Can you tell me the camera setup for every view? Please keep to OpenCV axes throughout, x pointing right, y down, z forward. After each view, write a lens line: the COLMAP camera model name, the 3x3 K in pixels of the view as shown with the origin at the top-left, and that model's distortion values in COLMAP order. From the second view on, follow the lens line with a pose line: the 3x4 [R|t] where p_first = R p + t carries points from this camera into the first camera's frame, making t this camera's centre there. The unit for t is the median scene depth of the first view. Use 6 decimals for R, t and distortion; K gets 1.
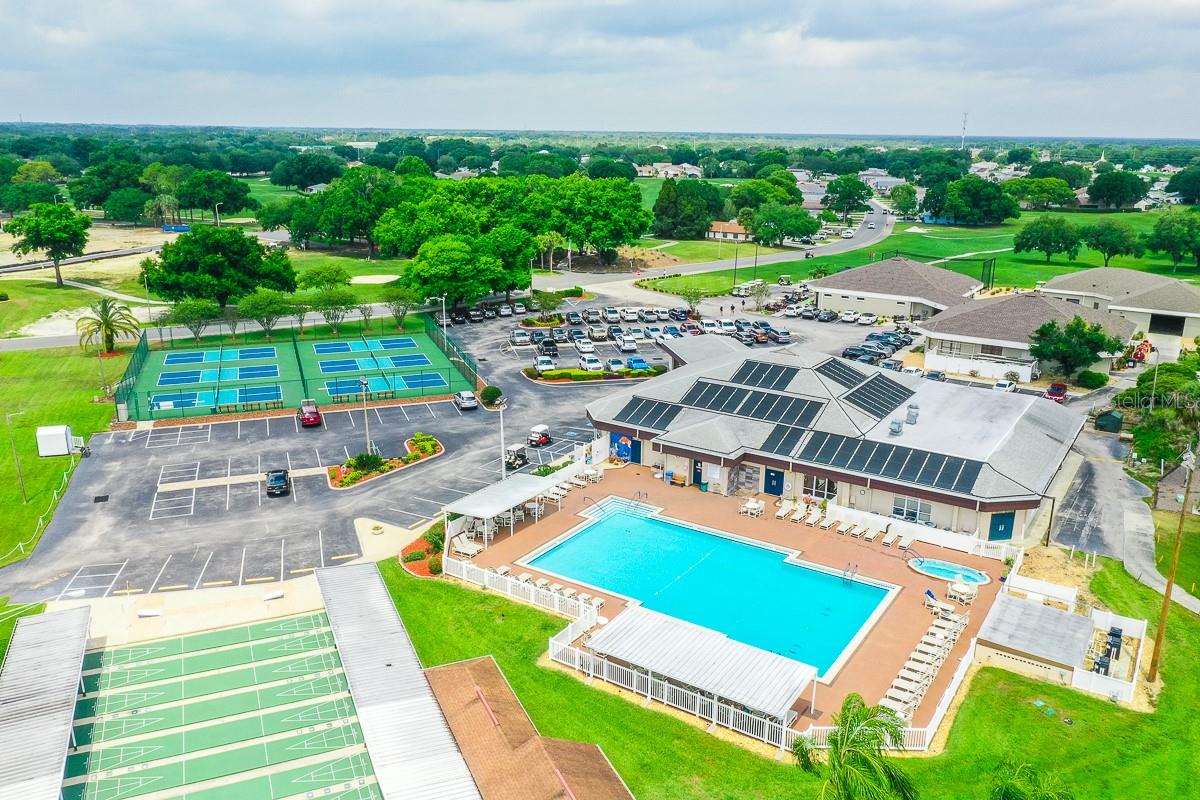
lens RADIAL K [[937.6, 0, 592.4], [0, 937.6, 397.5], [0, 0, 1]] dist [-0.009860, 0.006339]
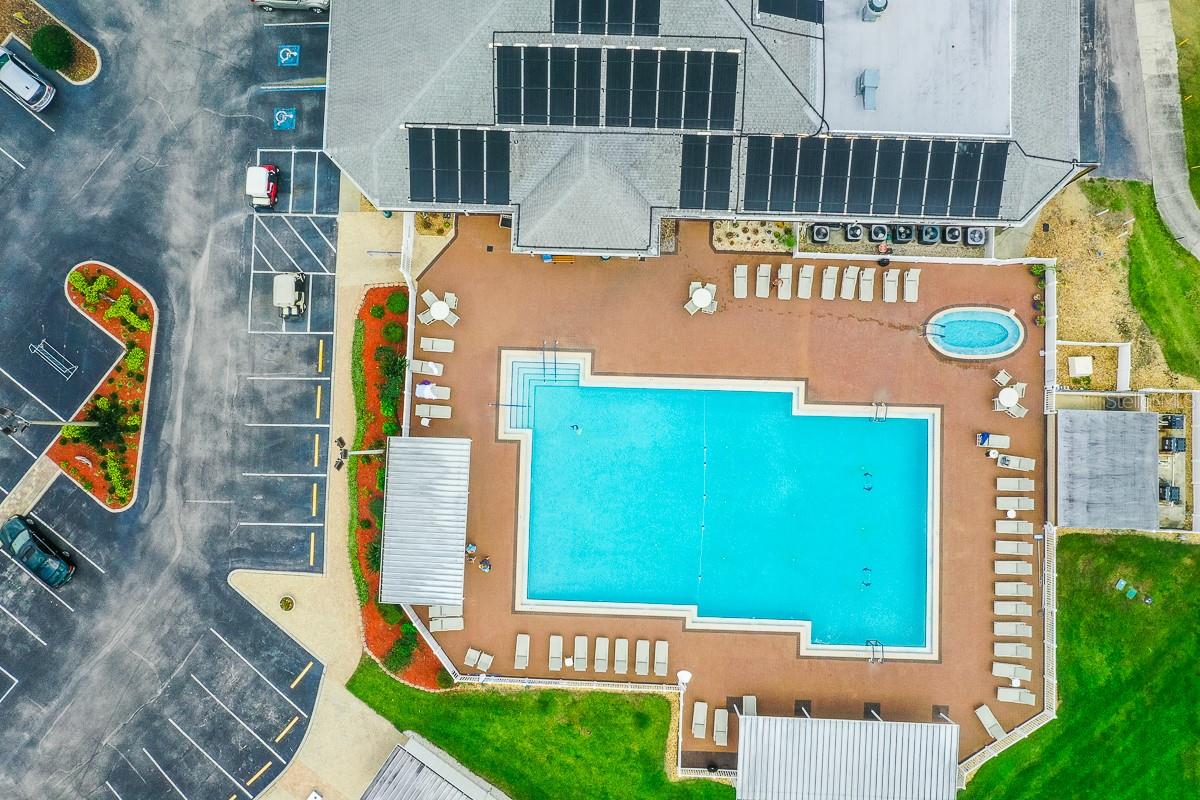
lens RADIAL K [[937.6, 0, 592.4], [0, 937.6, 397.5], [0, 0, 1]] dist [-0.009860, 0.006339]
pose [[0.846502, -0.532381, -0.002335, 0.053546], [0.183042, 0.286918, 0.940305, -0.468495], [-0.499931, -0.796397, 0.340325, 0.634827]]
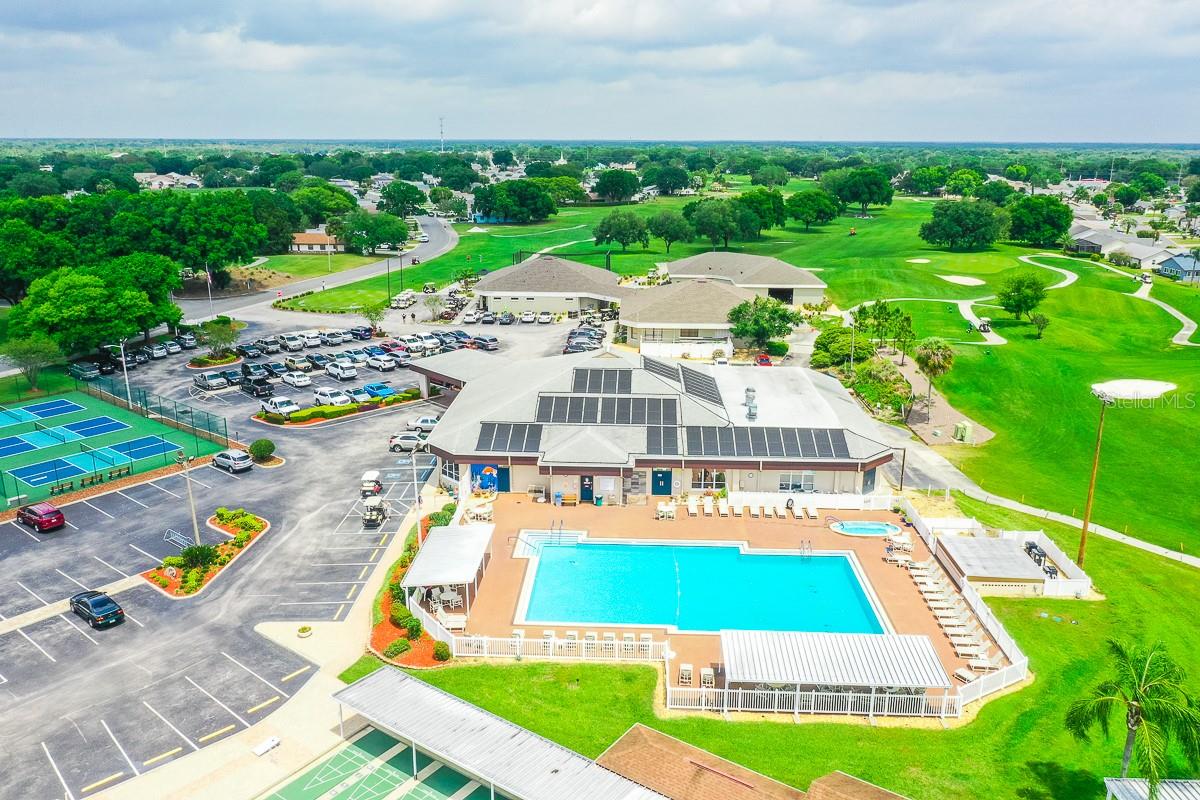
lens RADIAL K [[937.6, 0, 592.4], [0, 937.6, 397.5], [0, 0, 1]] dist [-0.009860, 0.006339]
pose [[0.855904, -0.144810, 0.496445, -0.326671], [0.147086, 0.988513, 0.034757, -0.042727], [-0.495776, 0.043272, 0.867372, 0.136174]]
